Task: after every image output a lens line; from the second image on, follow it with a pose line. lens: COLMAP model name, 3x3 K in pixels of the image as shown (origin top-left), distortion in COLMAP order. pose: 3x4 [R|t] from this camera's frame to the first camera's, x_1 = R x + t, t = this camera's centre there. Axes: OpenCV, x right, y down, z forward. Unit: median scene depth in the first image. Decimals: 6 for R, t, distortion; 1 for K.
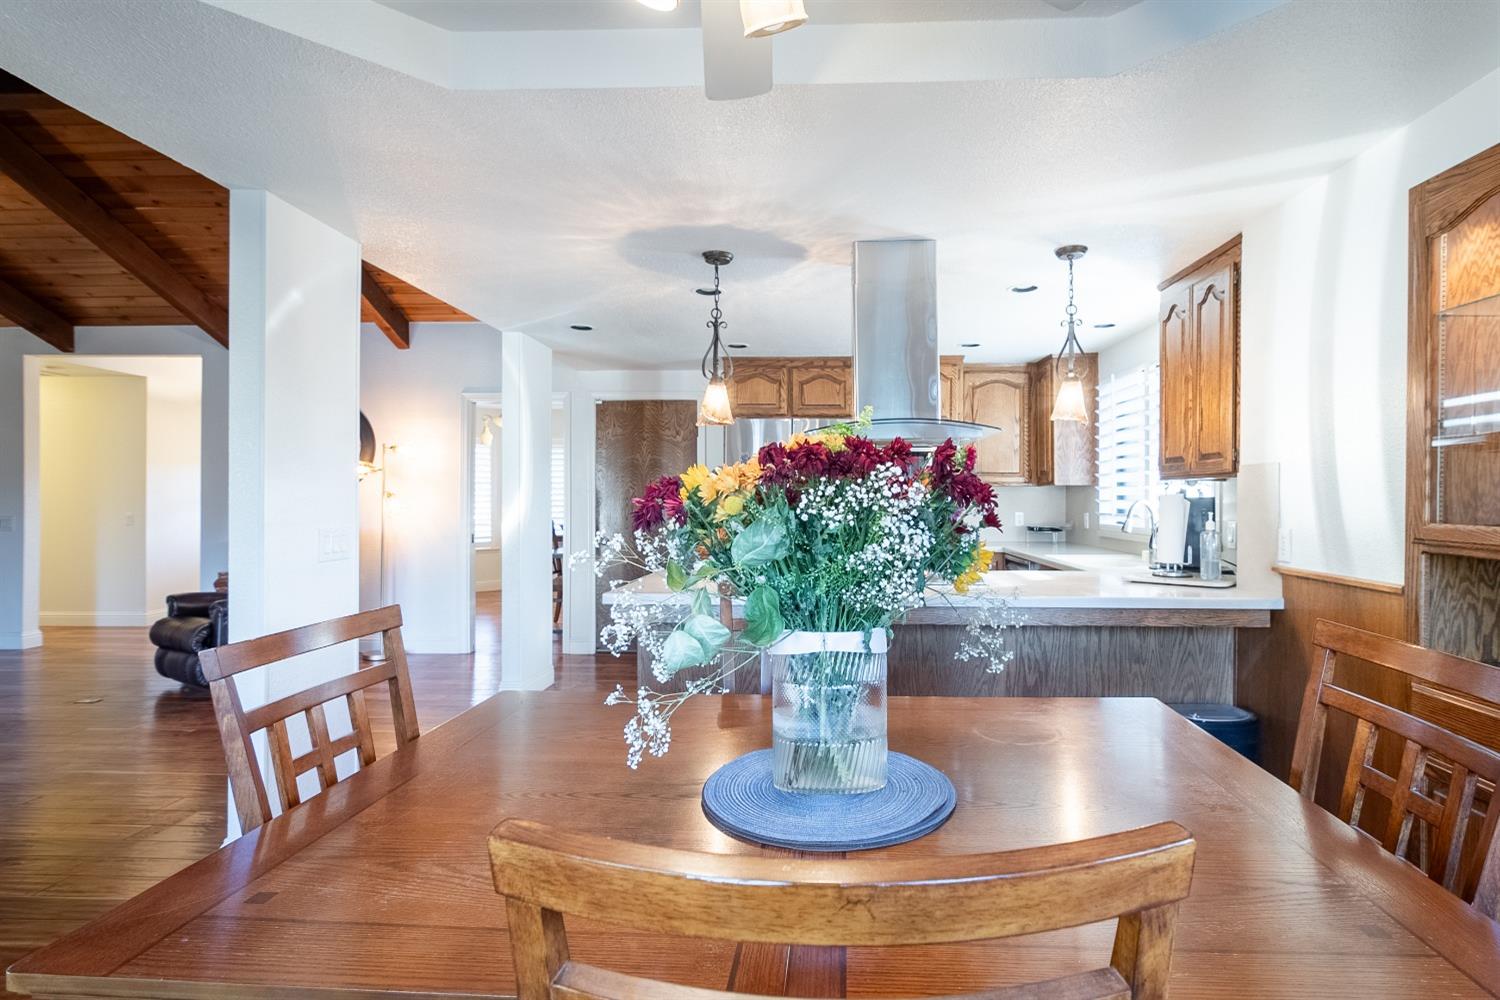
lens RADIAL K [[744.2, 0, 793.3], [0, 744.2, 492.9], [0, 0, 1]] dist [-0.007465, 0.002991]
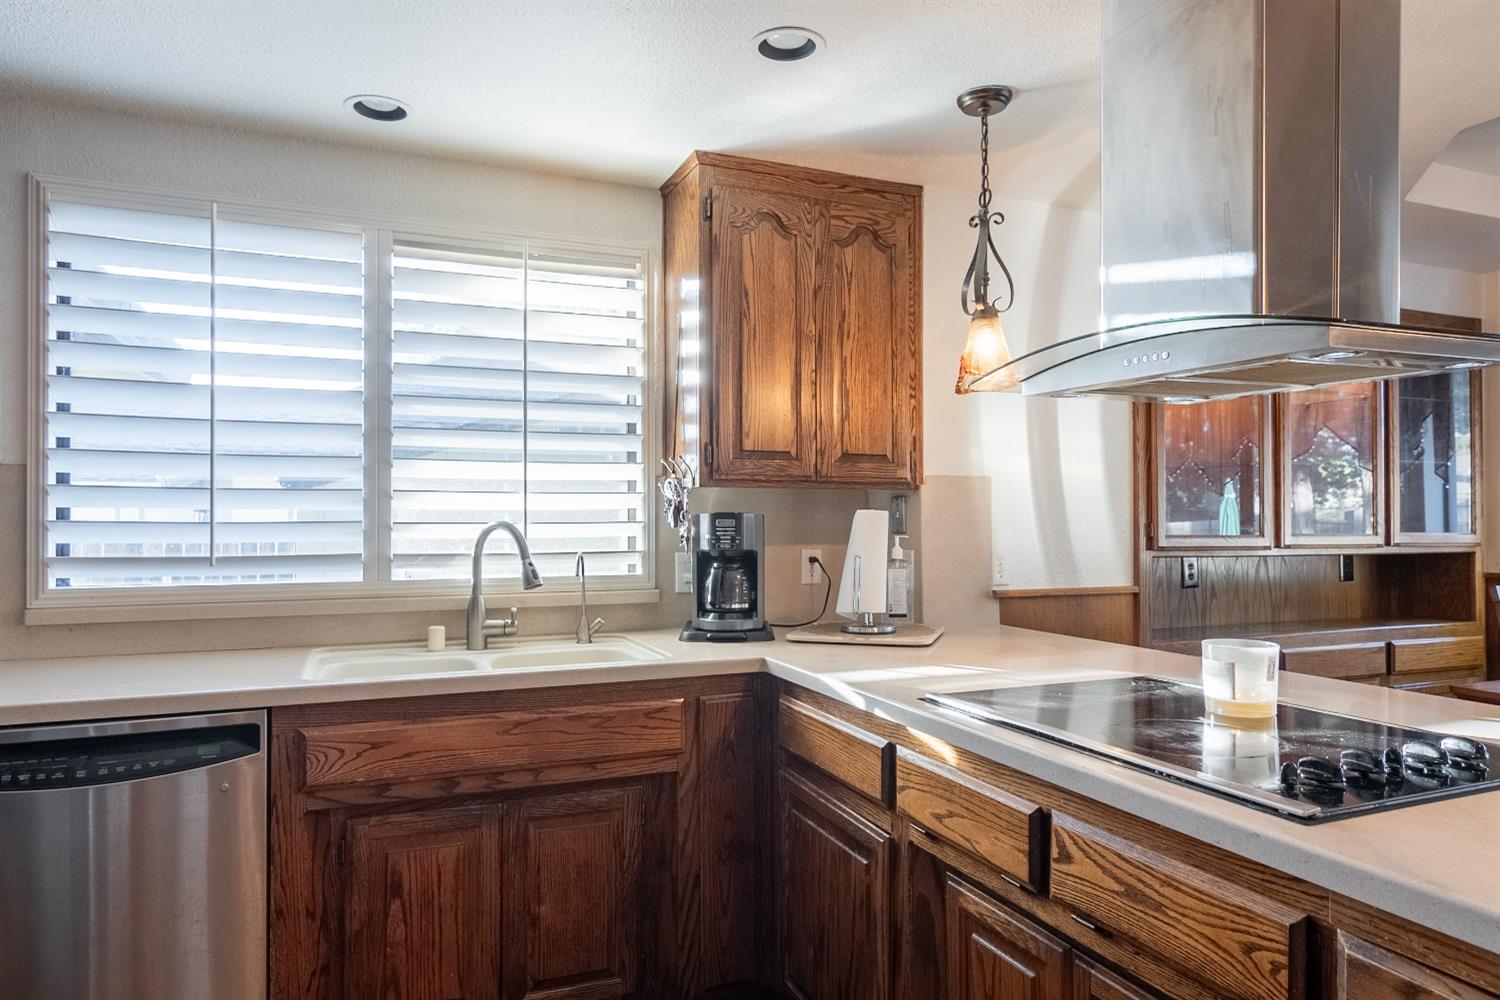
lens RADIAL K [[952.6, 0, 737.1], [0, 952.6, 512.5], [0, 0, 1]] dist [-0.003260, -0.005884]
pose [[-0.421956, 0.004985, 0.906603, -0.212385], [-0.004771, 0.999959, -0.007719, 0.010310], [-0.906604, -0.007583, -0.421915, 1.377973]]
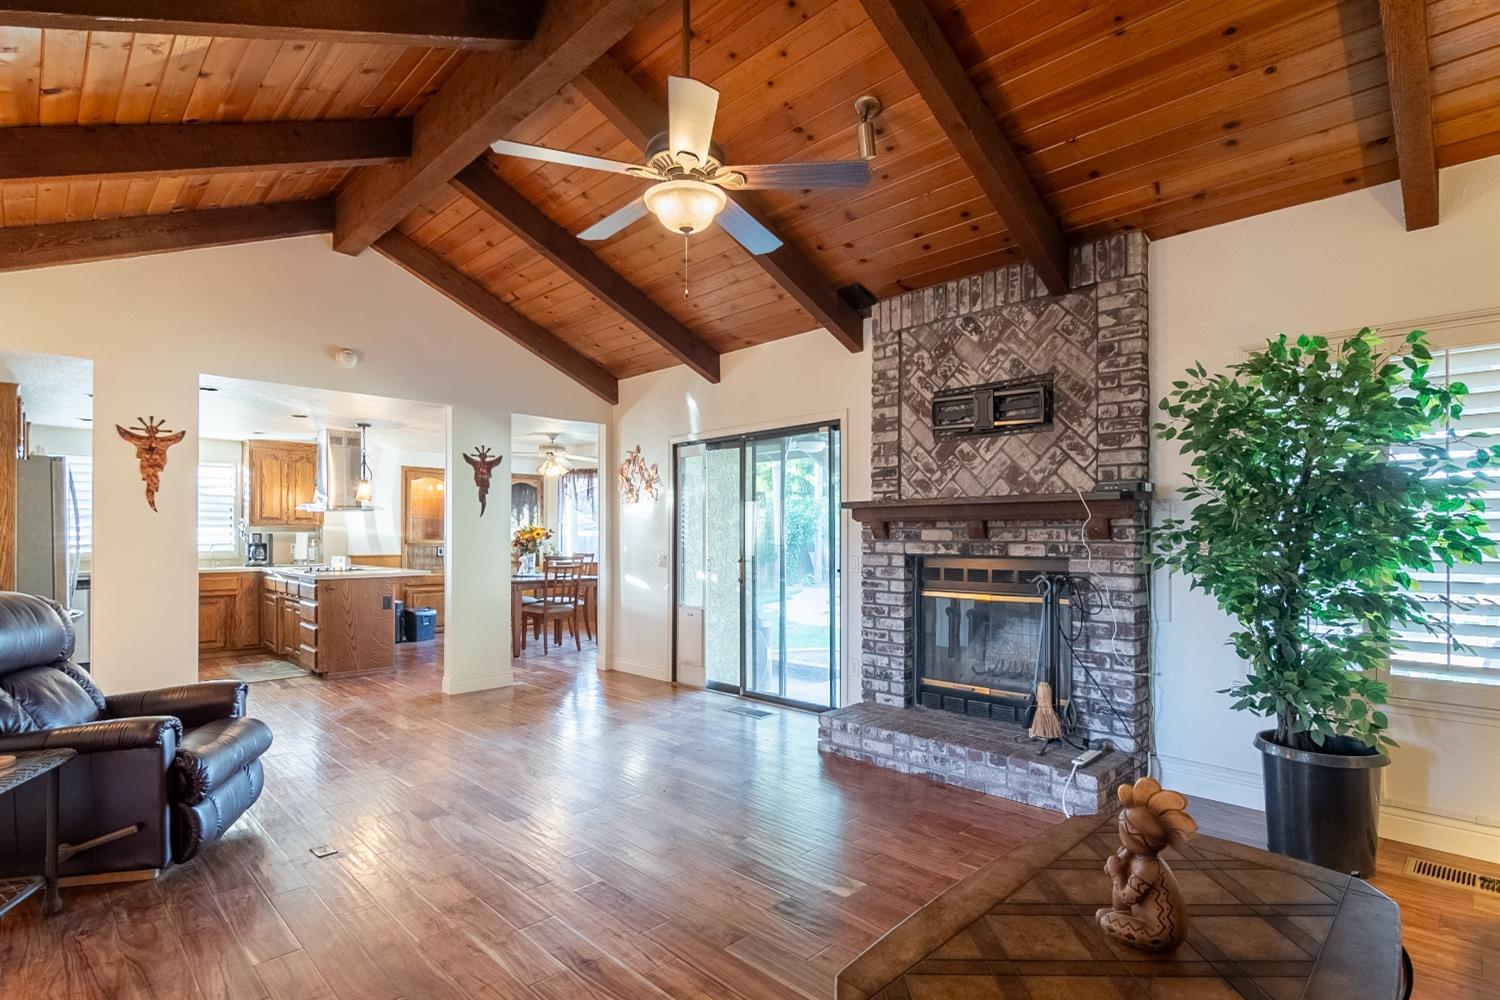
lens RADIAL K [[744.2, 0, 764.8], [0, 744.2, 537.8], [0, 0, 1]] dist [-0.007465, 0.002991]
pose [[-0.745299, -0.003710, 0.666721, -2.323709], [-0.004791, 0.999989, 0.000209, 0.010310], [-0.666714, -0.003038, -0.745308, 1.744813]]
